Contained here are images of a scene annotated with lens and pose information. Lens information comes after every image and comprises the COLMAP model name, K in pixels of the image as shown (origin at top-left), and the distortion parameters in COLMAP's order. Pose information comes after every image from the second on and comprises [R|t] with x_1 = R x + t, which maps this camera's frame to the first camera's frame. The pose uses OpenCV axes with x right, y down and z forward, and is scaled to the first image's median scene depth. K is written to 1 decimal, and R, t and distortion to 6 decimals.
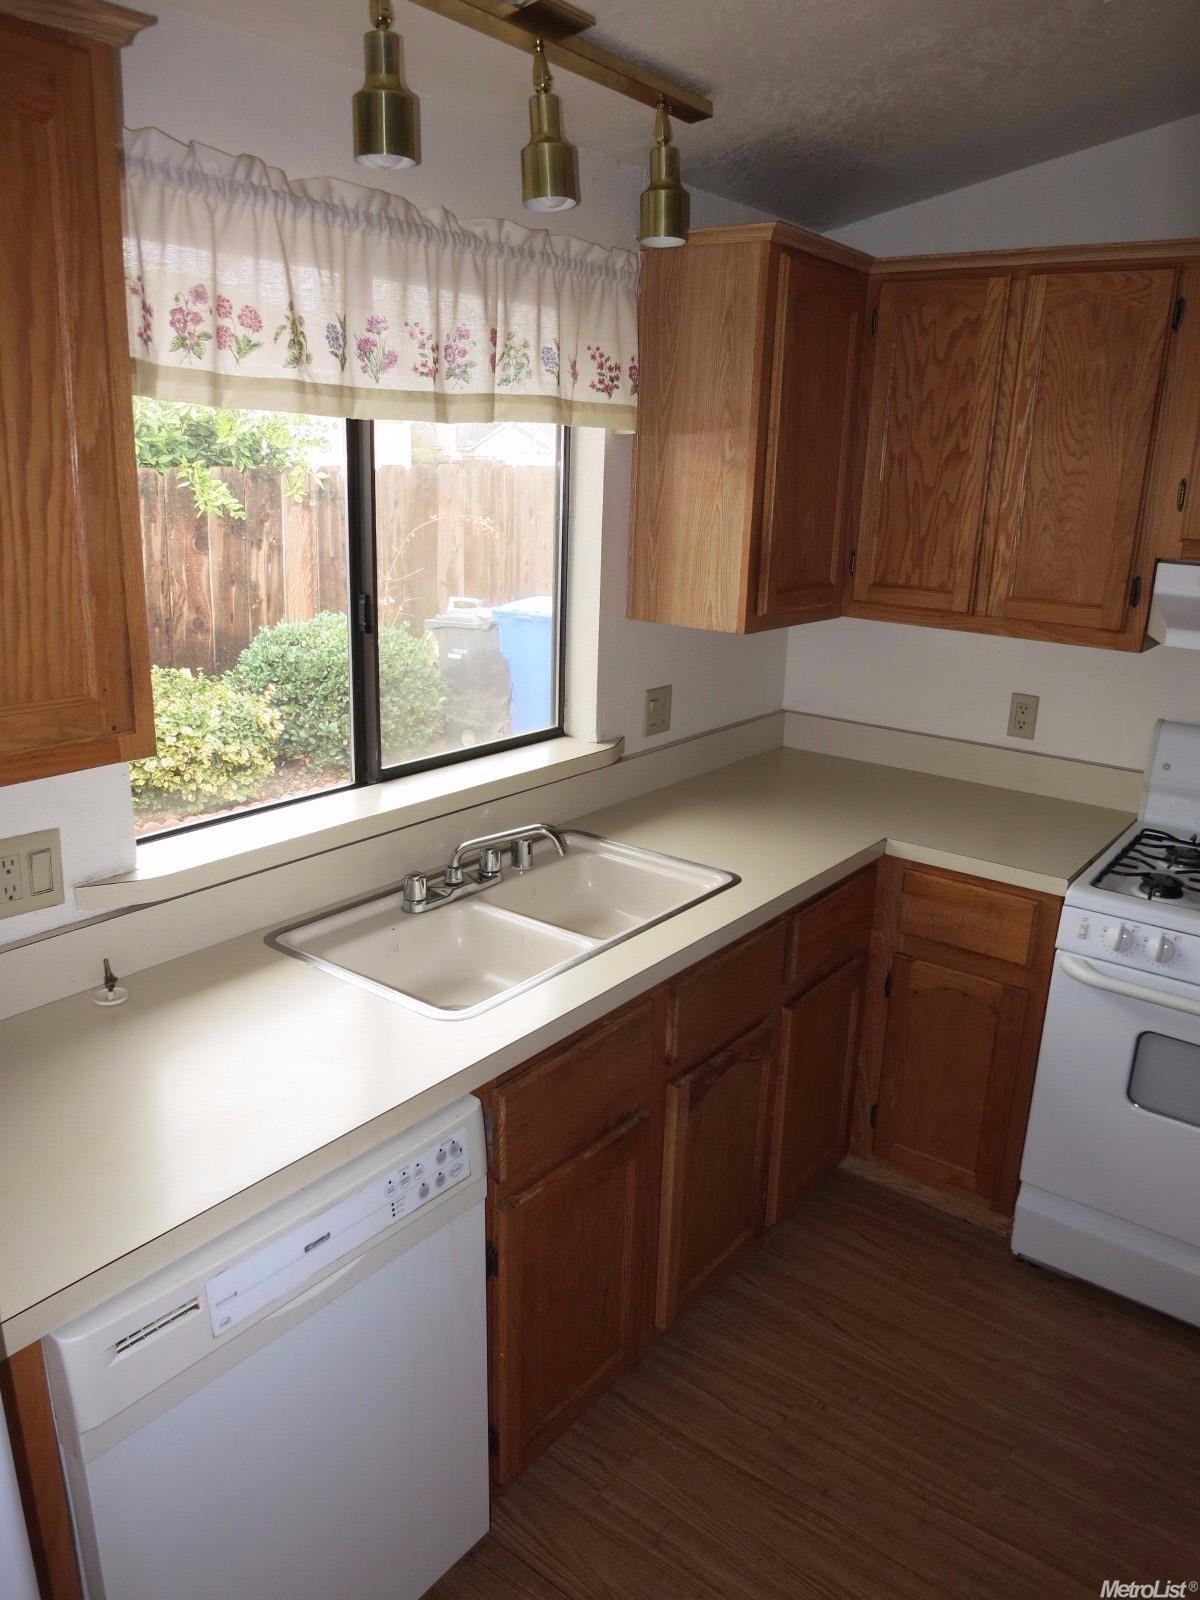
lens RADIAL K [[1152.4, 0, 606.5], [0, 1152.4, 801.2], [0, 0, 1]] dist [-0.051556, 0.014060]
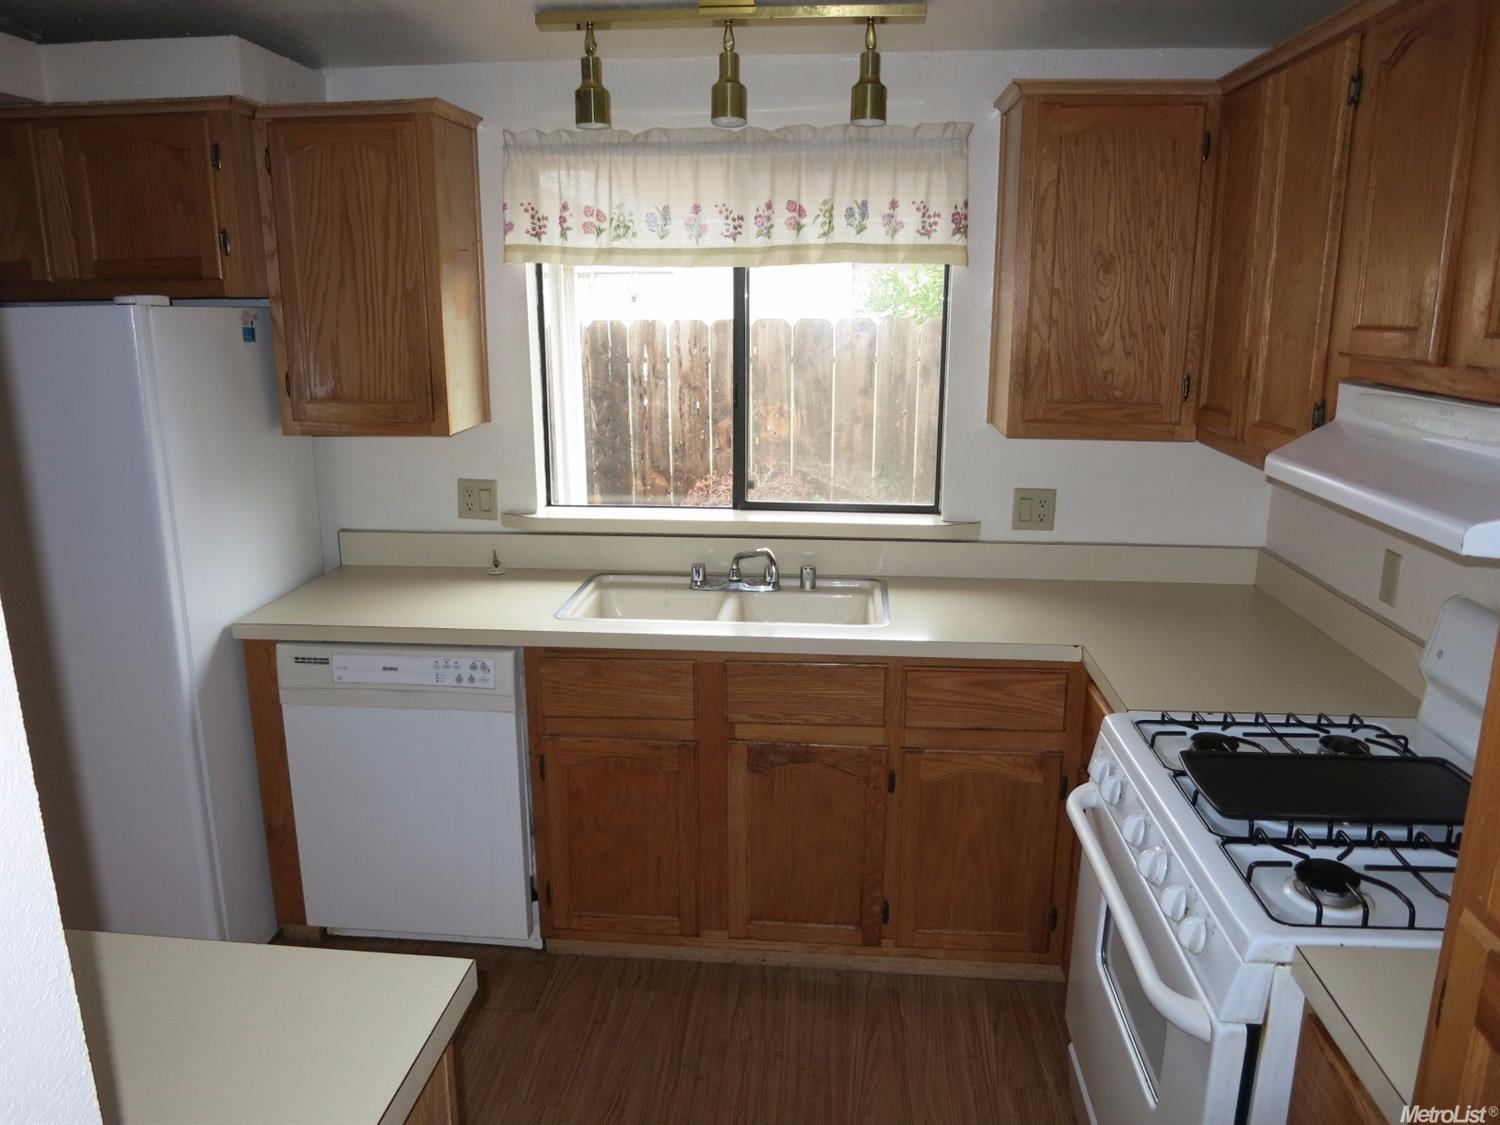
lens RADIAL K [[1080.4, 0, 738.8], [0, 1080.4, 565.0], [0, 0, 1]] dist [-0.051556, 0.014060]
pose [[0.535639, 0.171704, -0.826806, 0.879055], [-0.225642, 0.972611, 0.055804, -0.022489], [0.813743, 0.156672, 0.559712, 0.215666]]
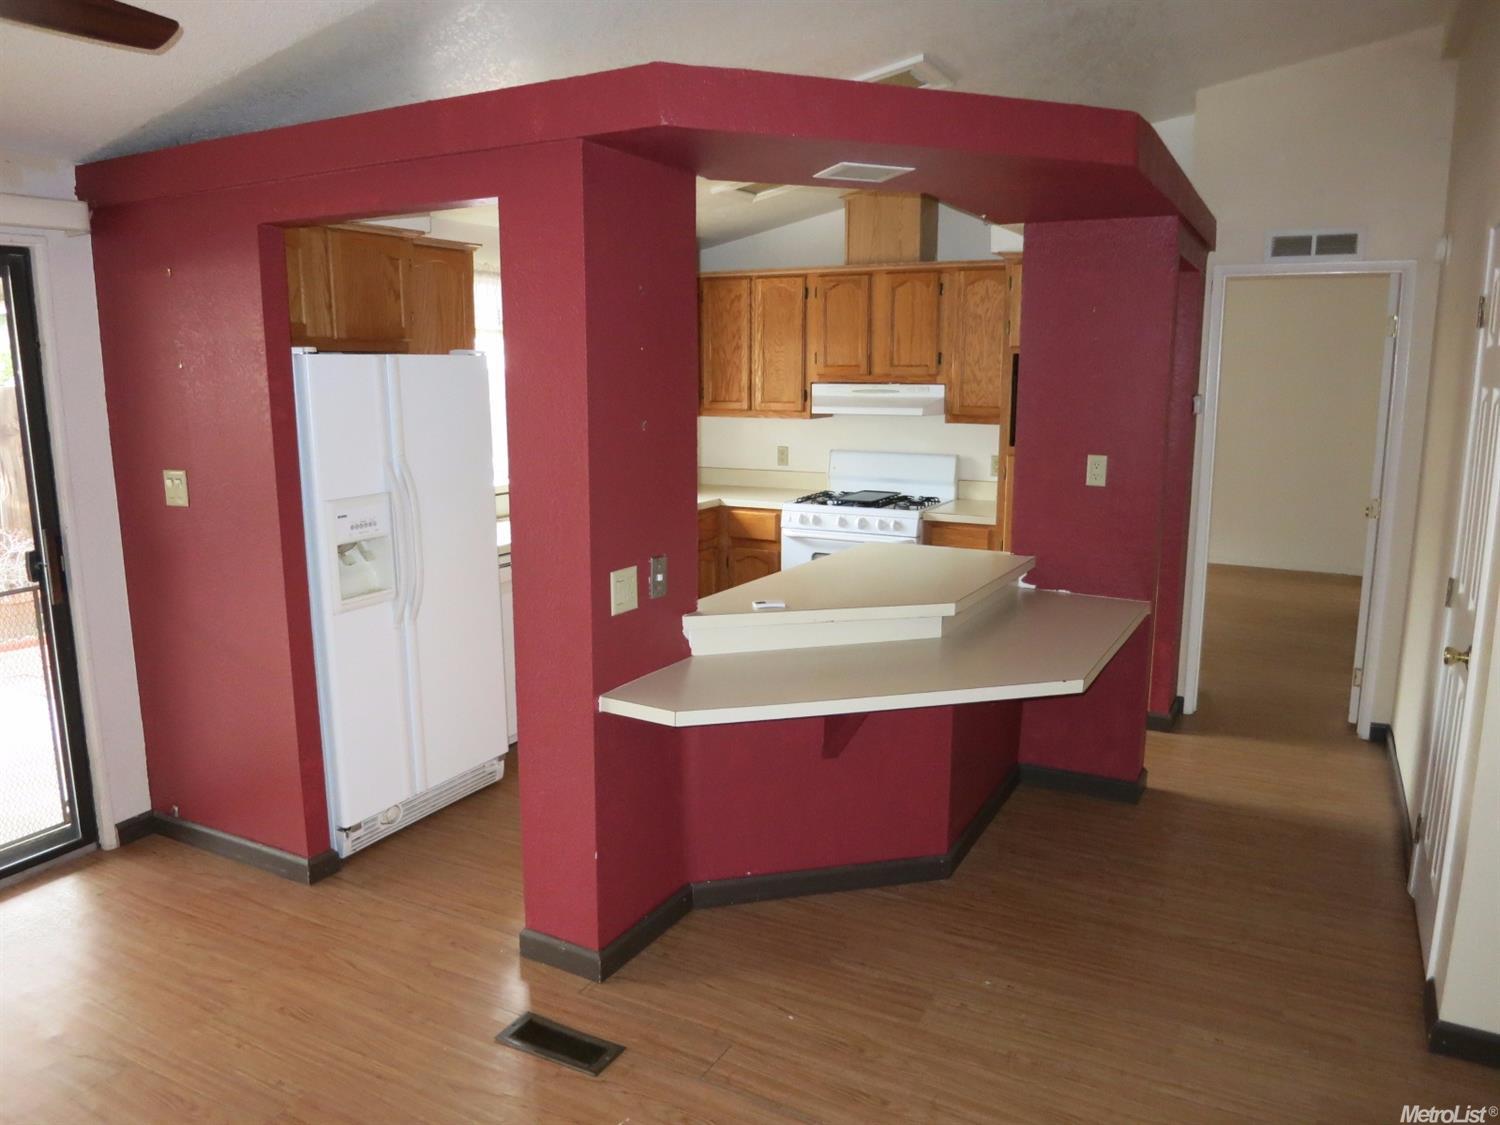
lens RADIAL K [[1080.4, 0, 744.6], [0, 1080.4, 567.7], [0, 0, 1]] dist [-0.051556, 0.014060]
pose [[0.986983, -0.059863, 0.149265, -0.063261], [0.075408, 0.992050, -0.100754, 0.436366], [-0.142047, 0.110698, 0.983651, -1.337848]]
